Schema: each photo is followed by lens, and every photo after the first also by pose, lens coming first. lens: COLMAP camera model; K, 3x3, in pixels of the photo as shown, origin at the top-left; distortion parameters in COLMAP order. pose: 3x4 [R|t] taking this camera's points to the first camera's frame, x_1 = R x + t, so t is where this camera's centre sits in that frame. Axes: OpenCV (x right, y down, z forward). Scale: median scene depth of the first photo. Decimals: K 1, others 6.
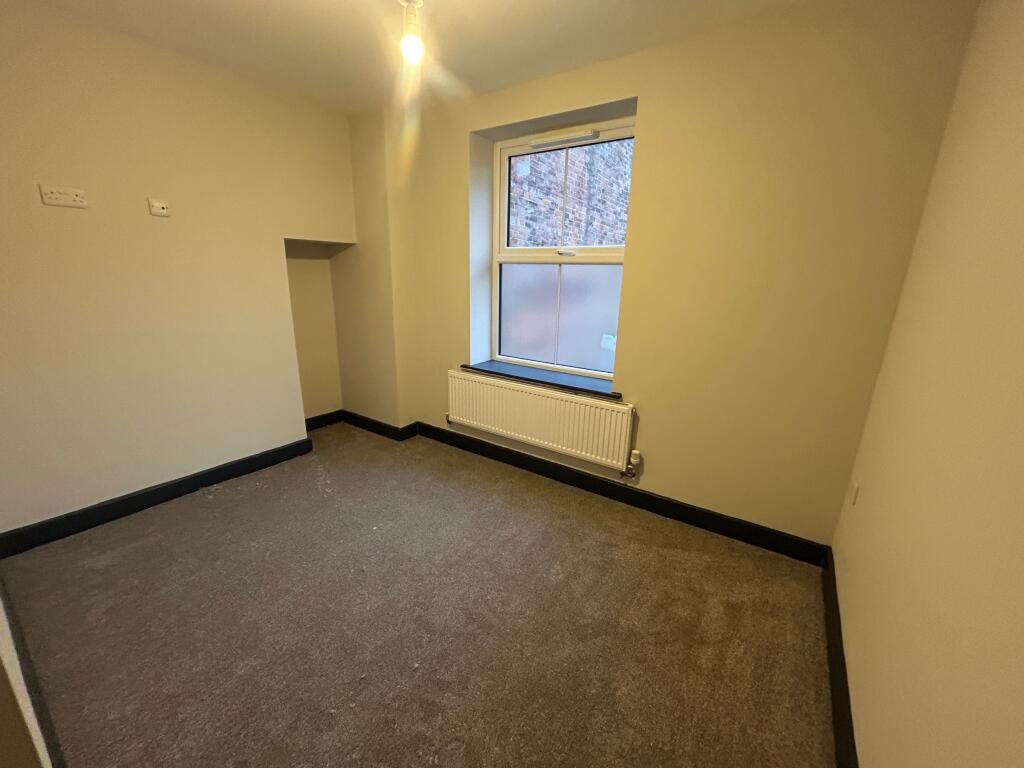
lens RADIAL K [[412.3, 0, 511.1], [0, 412.3, 381.2], [0, 0, 1]] dist [-0.001044, 0.000327]
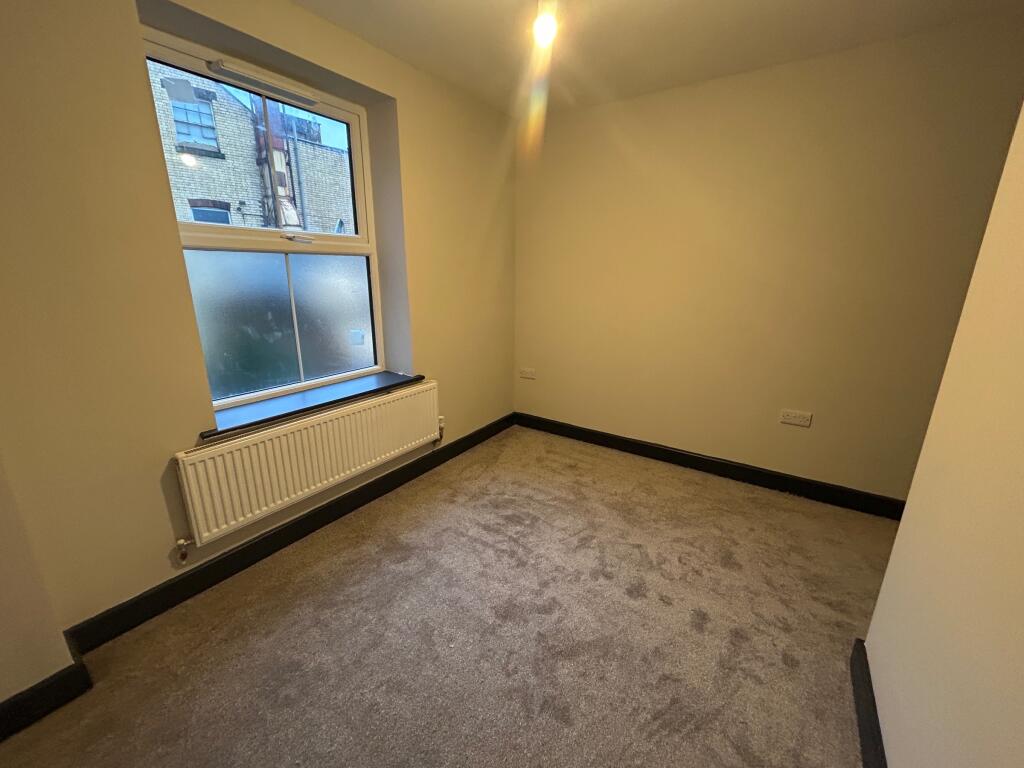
lens RADIAL K [[412.3, 0, 511.1], [0, 412.3, 381.2], [0, 0, 1]] dist [-0.001044, 0.000327]
pose [[-0.006715, -0.276874, 0.960883, -0.781793], [0.253742, 0.928983, 0.269455, -0.185016], [-0.967249, 0.245626, 0.064017, 0.689775]]
